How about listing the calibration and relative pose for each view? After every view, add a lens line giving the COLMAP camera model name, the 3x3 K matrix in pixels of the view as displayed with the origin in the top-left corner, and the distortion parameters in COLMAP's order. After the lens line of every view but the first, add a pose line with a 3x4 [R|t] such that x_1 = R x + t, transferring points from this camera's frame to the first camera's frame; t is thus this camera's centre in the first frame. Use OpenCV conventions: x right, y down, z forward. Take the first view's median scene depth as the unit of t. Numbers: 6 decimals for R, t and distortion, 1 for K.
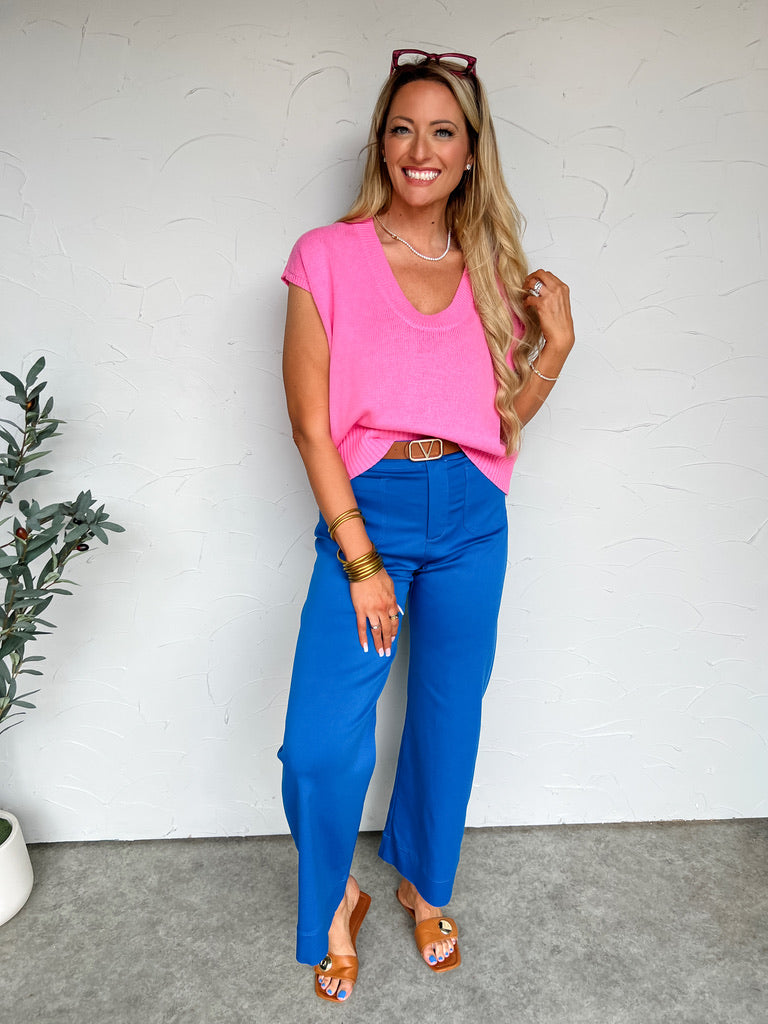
lens RADIAL K [[757.5, 0, 389.6], [0, 757.5, 519.3], [0, 0, 1]] dist [0.044291, -0.060093]
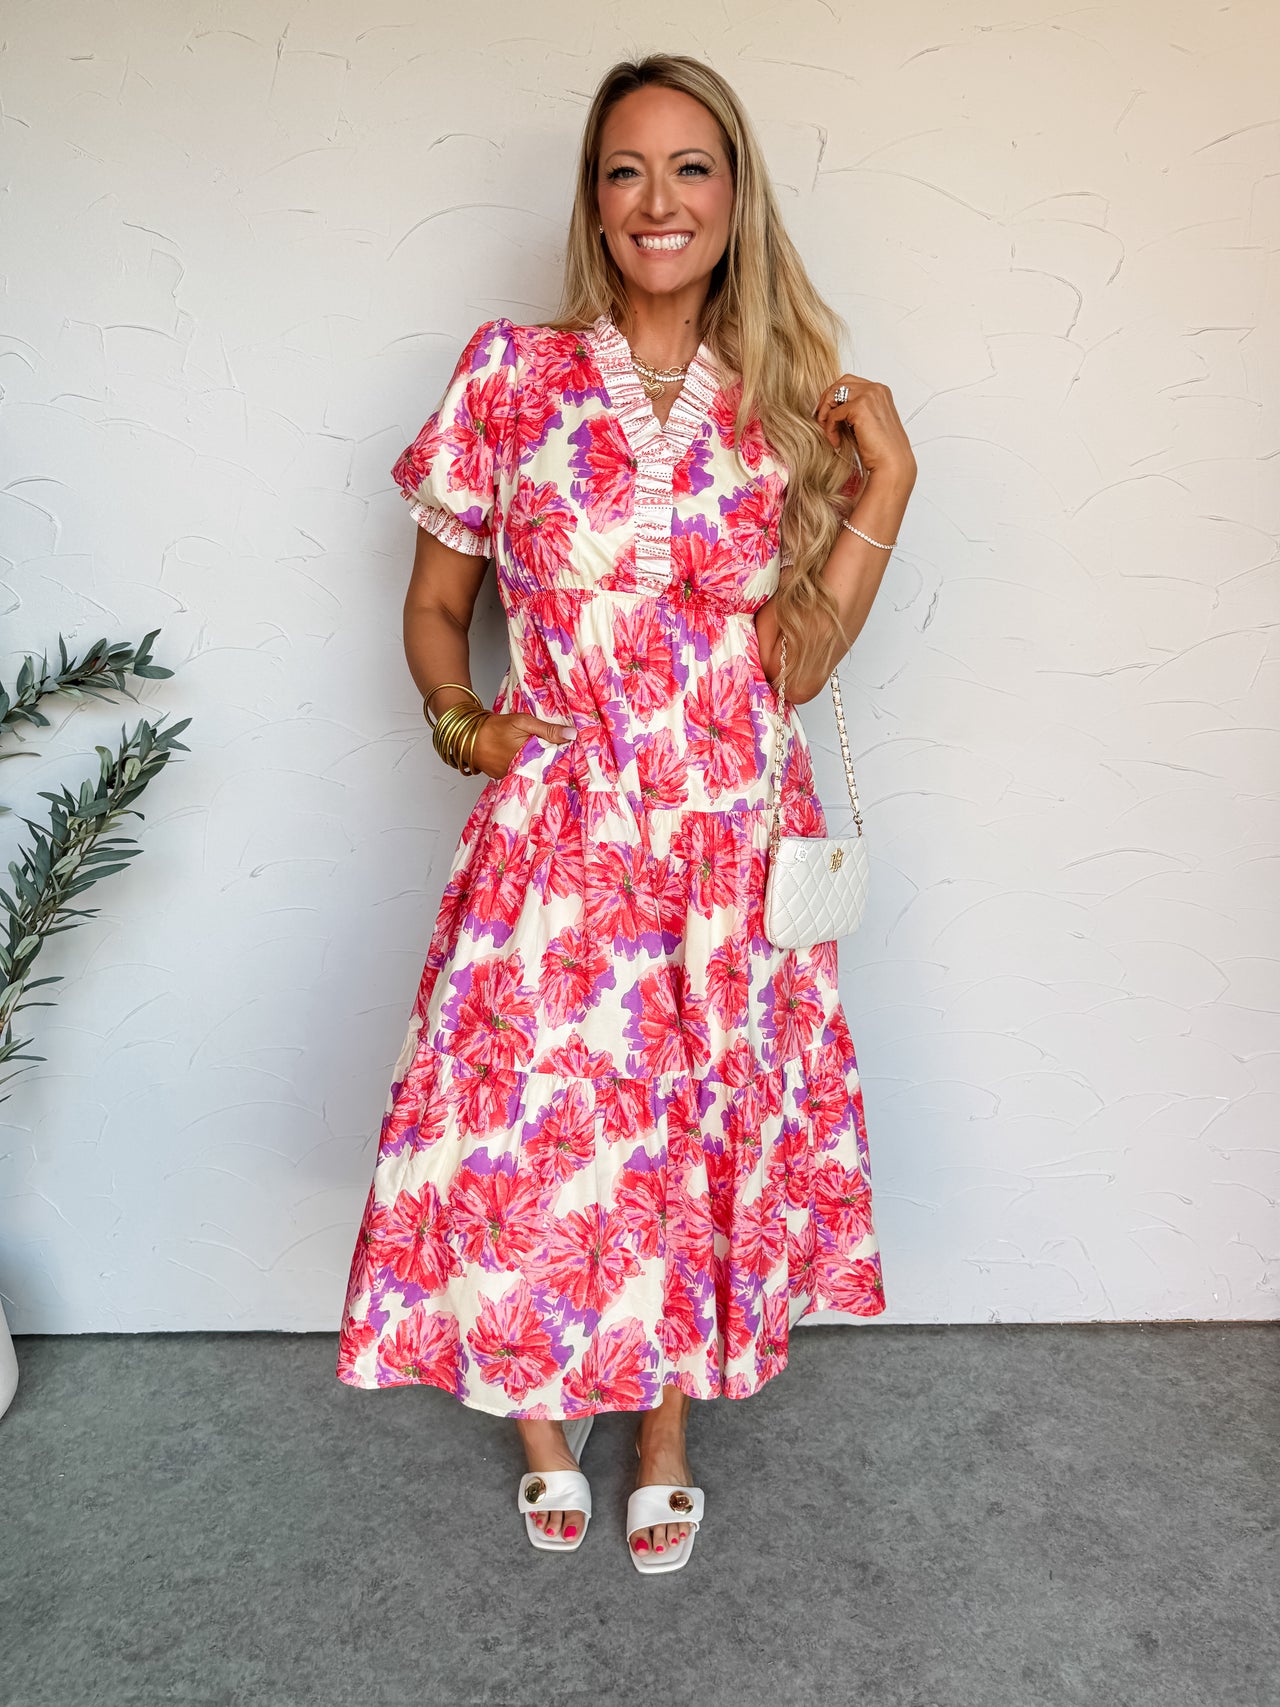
lens RADIAL K [[1200.6, 0, 642.4], [0, 1200.6, 865.1], [0, 0, 1]] dist [-0.003848, -0.006216]
pose [[0.999553, 0.012777, -0.027033, -0.044367], [-0.013975, 0.998906, -0.044618, 0.090444], [0.026433, 0.044976, 0.998638, 0.008360]]
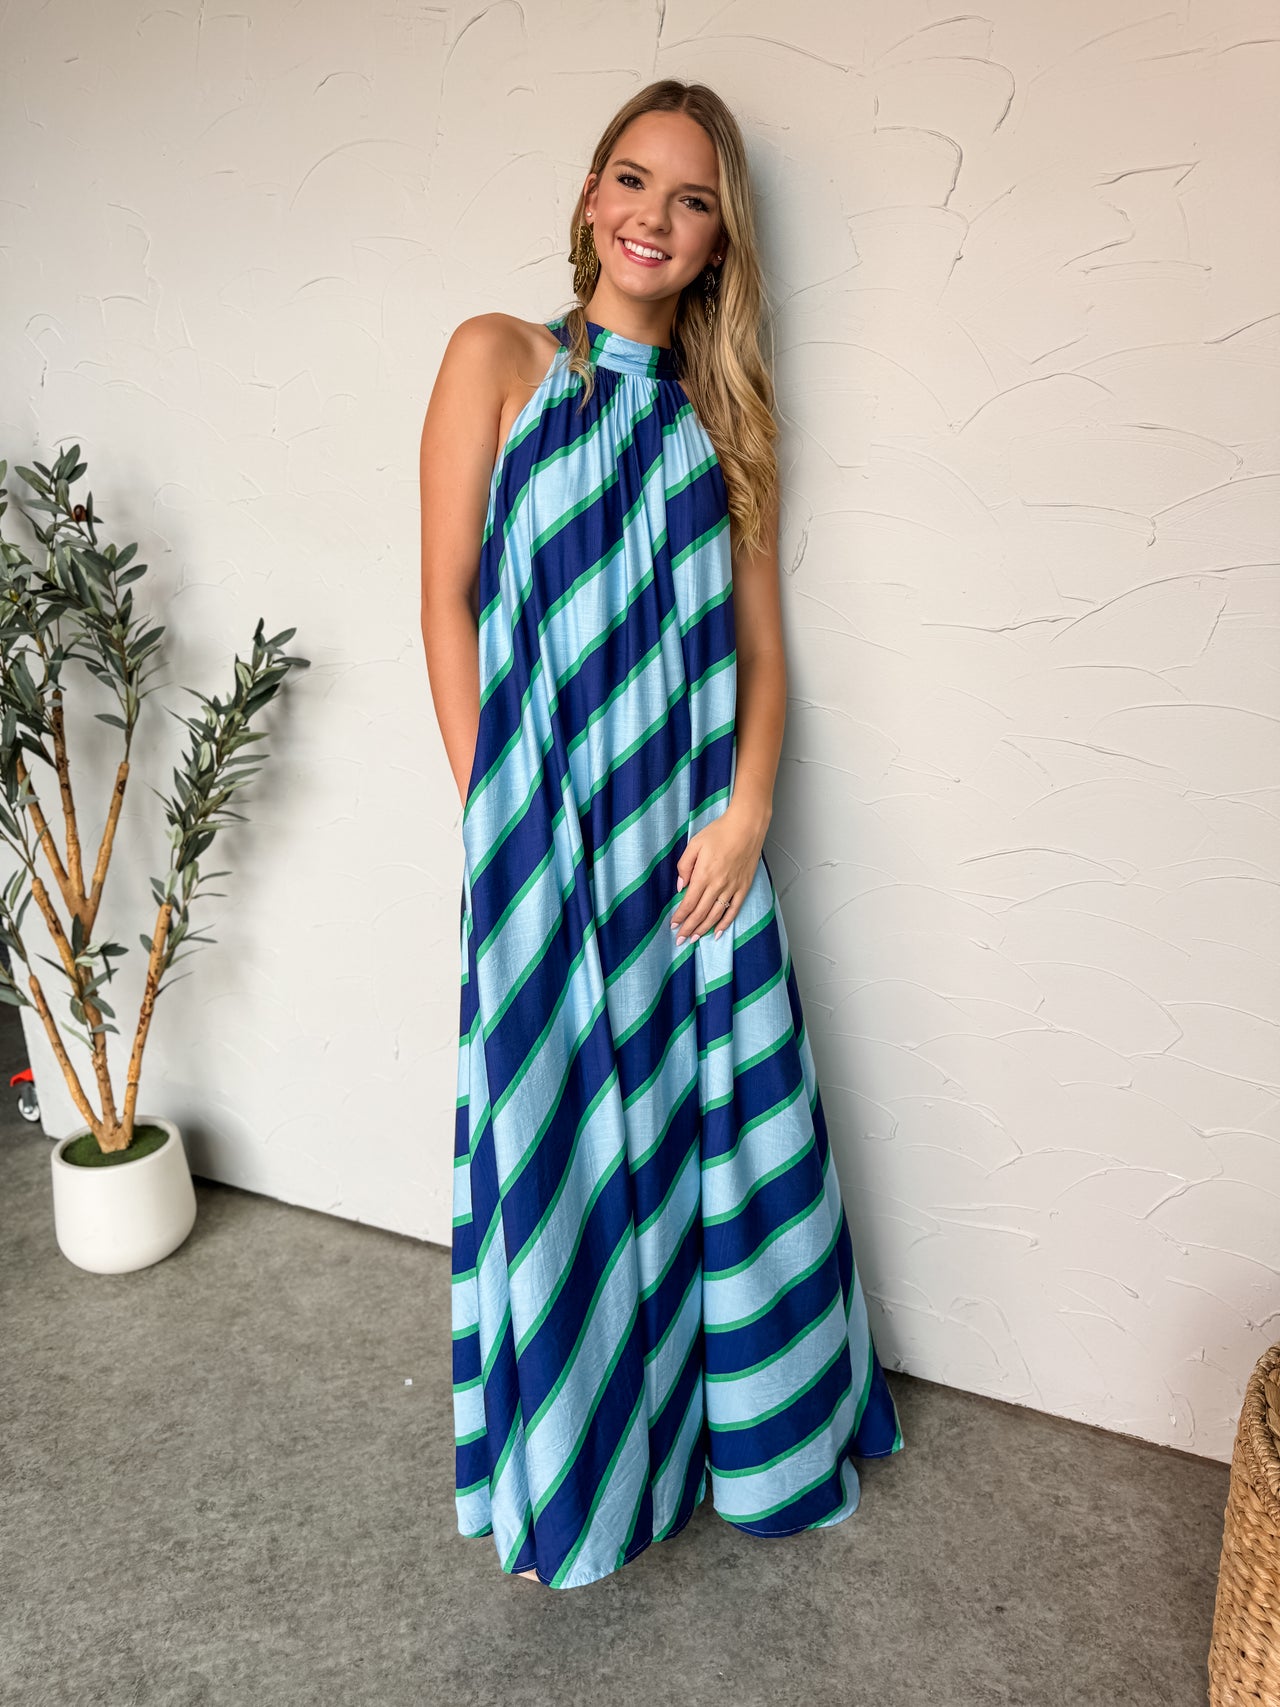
lens RADIAL K [[1200.6, 0, 654.3], [0, 1200.6, 860.2], [0, 0, 1]] dist [-0.003848, -0.006216]
pose [[0.888197, 0.120859, -0.443282, 0.473269], [-0.116889, 0.992478, 0.036385, 0.034787], [0.444345, 0.019497, 0.895644, 0.183396]]
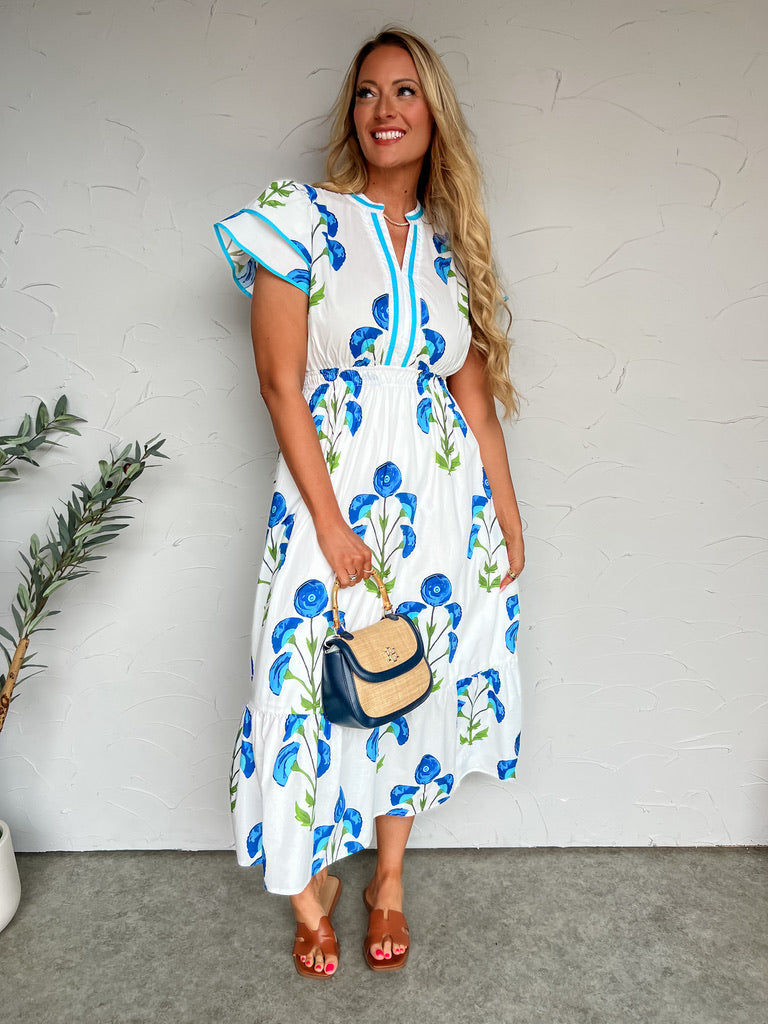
lens RADIAL K [[757.5, 0, 385.2], [0, 757.5, 522.1], [0, 0, 1]] dist [0.044291, -0.060093]
pose [[0.999674, 0.024581, -0.006840, -0.125181], [-0.025070, 0.996144, -0.084075, 0.104847], [0.004747, 0.084219, 0.996436, 0.033257]]
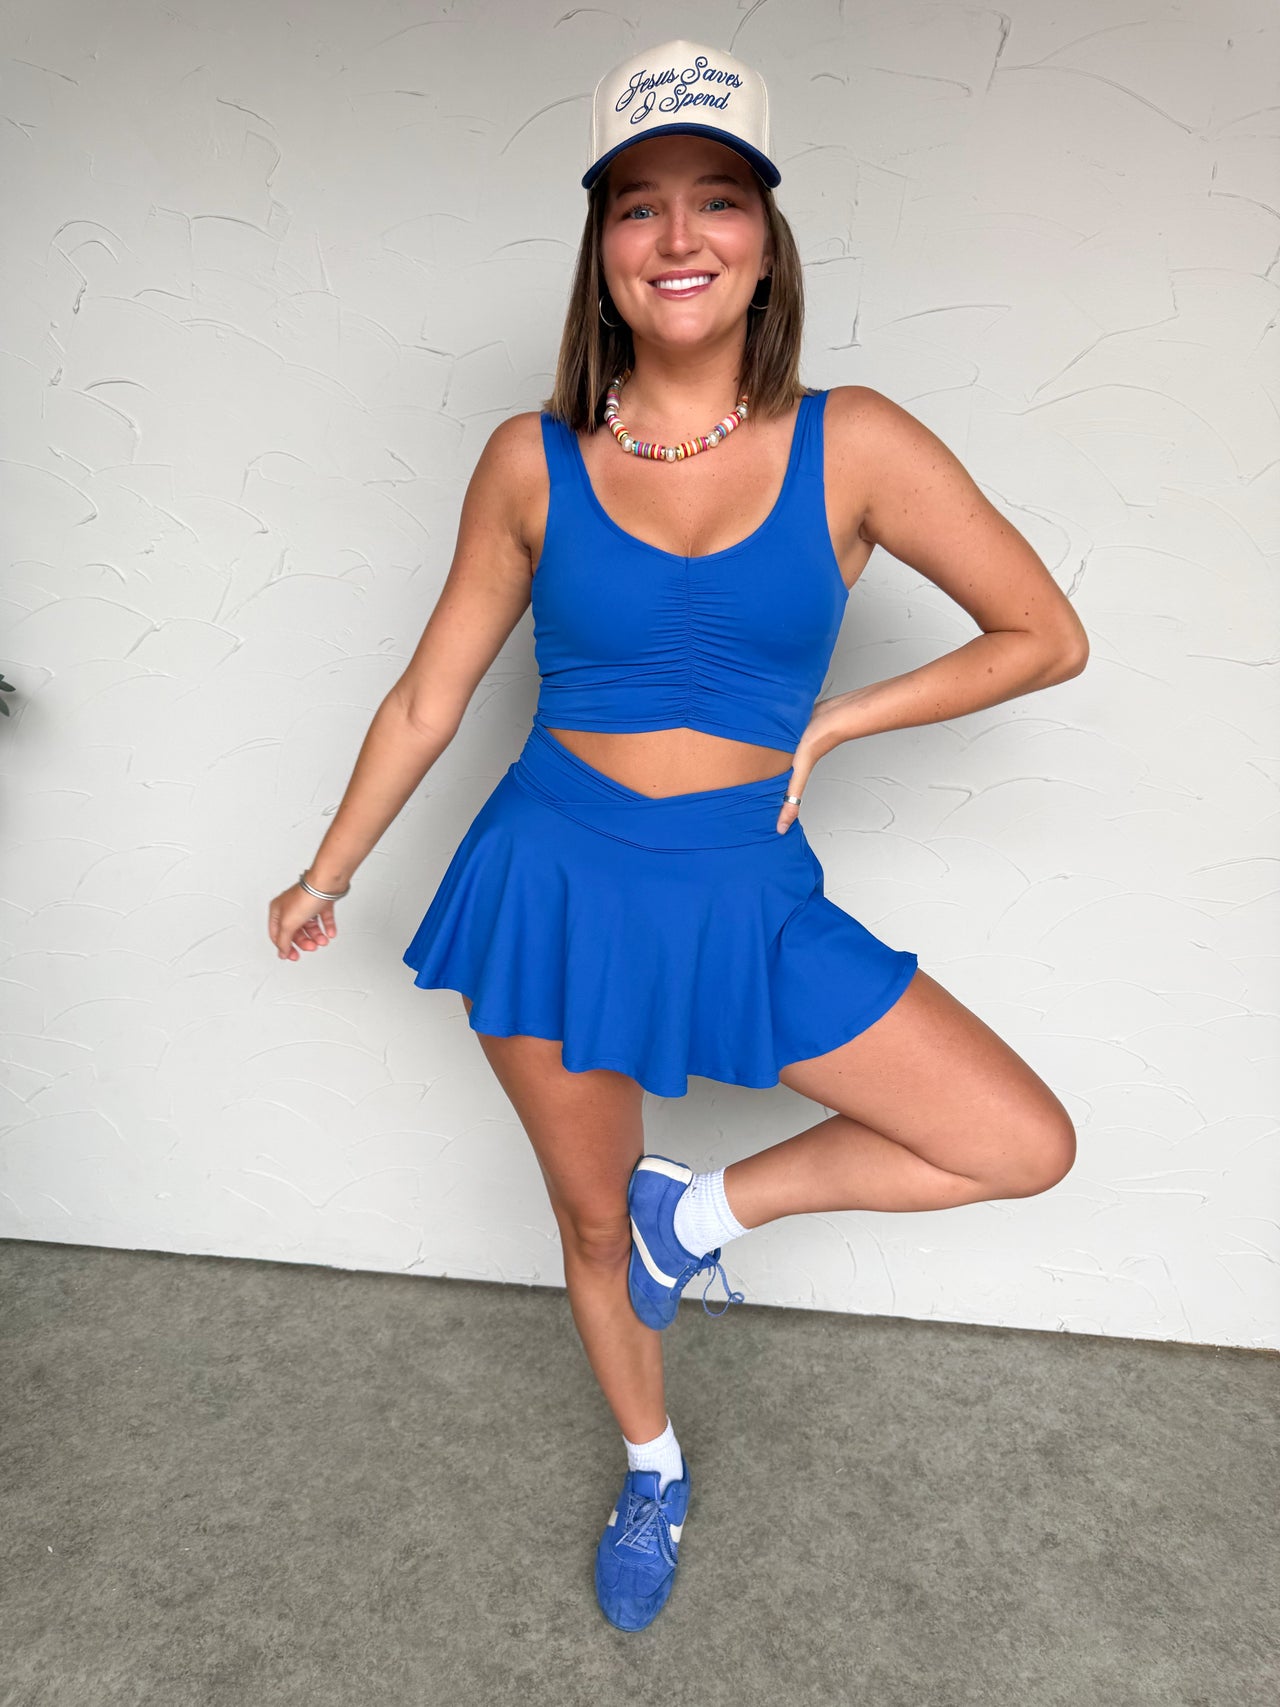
lens RADIAL K [[1200.6, 0, 634.1], [0, 1200.6, 858.0], [0, 0, 1]] dist [-0.003848, -0.006216]
pose [[0.991735, 0.090355, -0.091093, -0.060194], [-0.087008, 0.995401, 0.040068, 0.031873], [0.094294, -0.031811, 0.995036, 0.069497]]
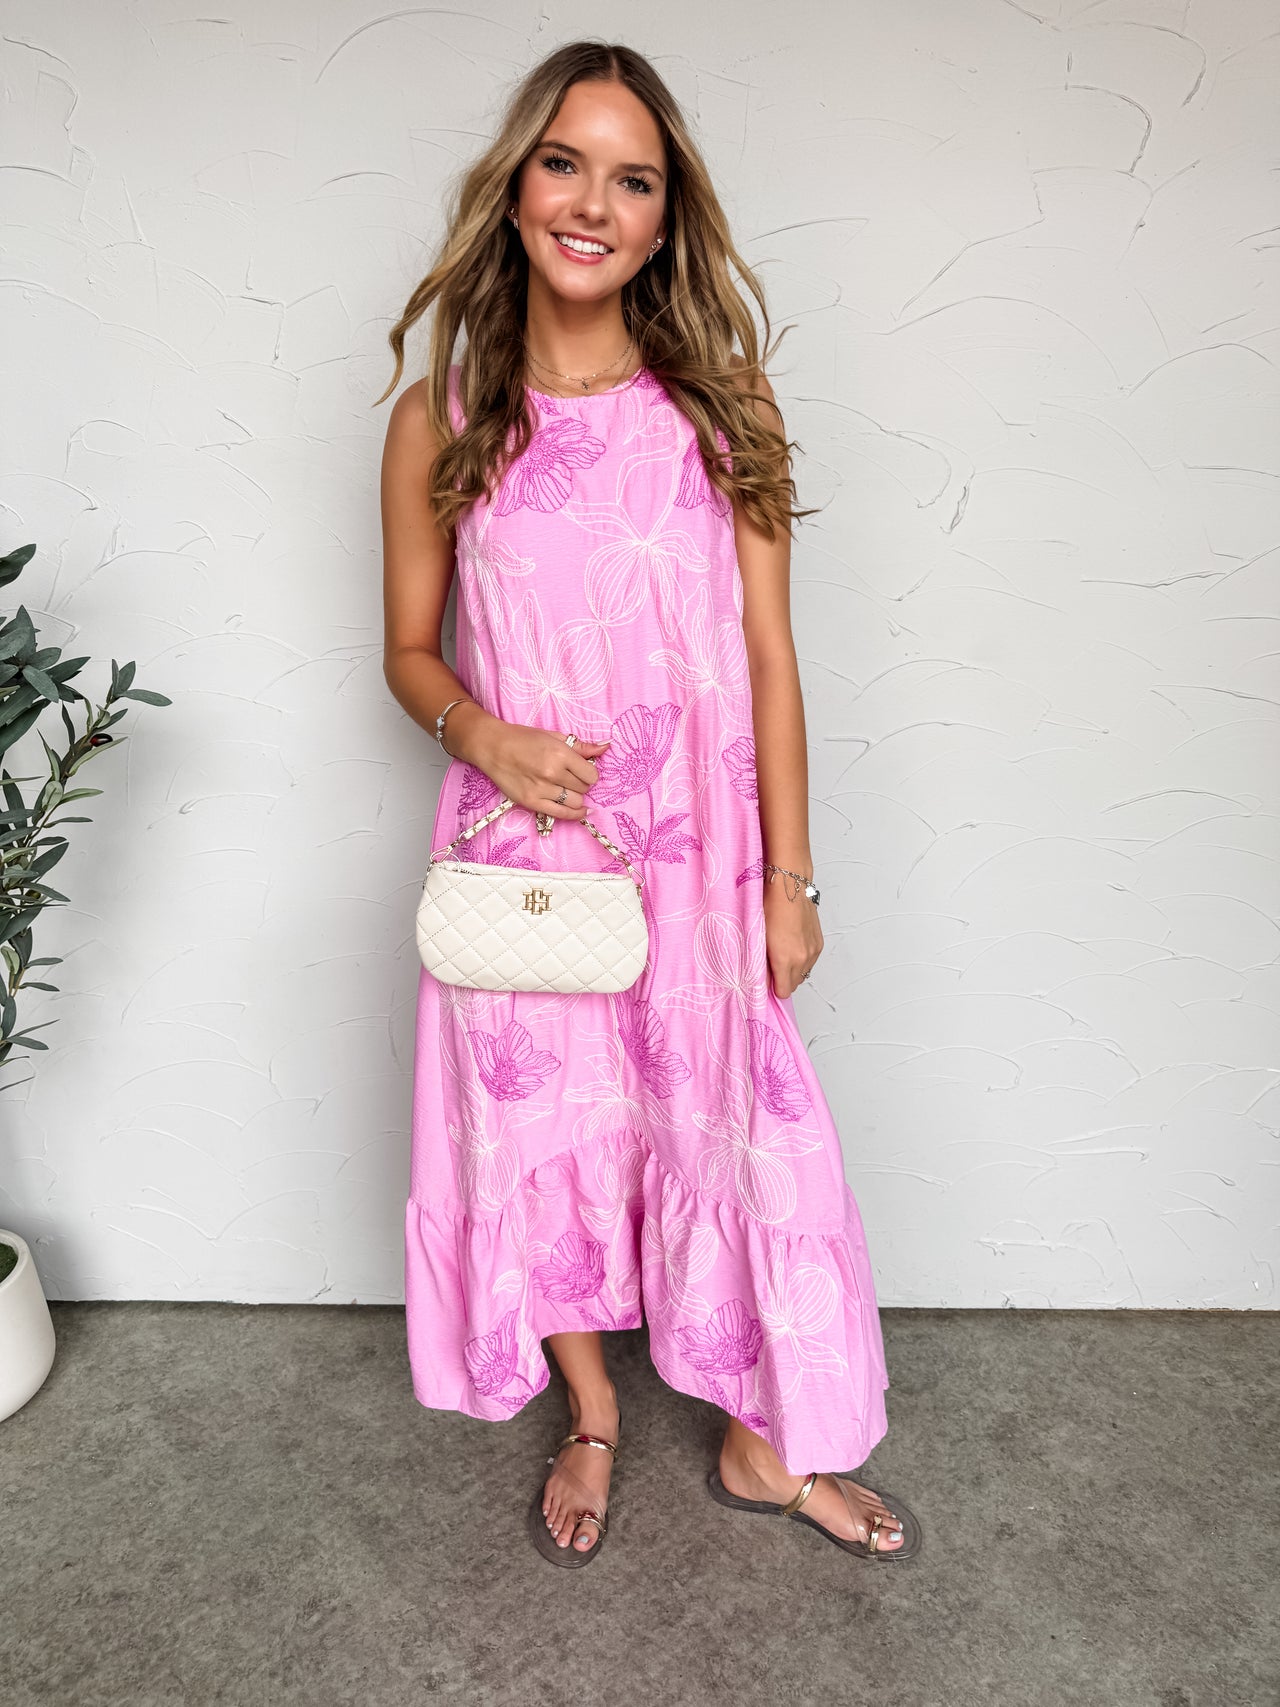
lens RADIAL K [[1200.6, 0, 624.5], [0, 1200.6, 858.3], [0, 0, 1]] dist [-0.003848, -0.006216]
pose [[0.998322, 0.022364, -0.053410, -0.019618], [-0.021058, 0.999469, 0.024883, 0.062560], [0.053938, -0.023716, 0.998263, 0.133006]]
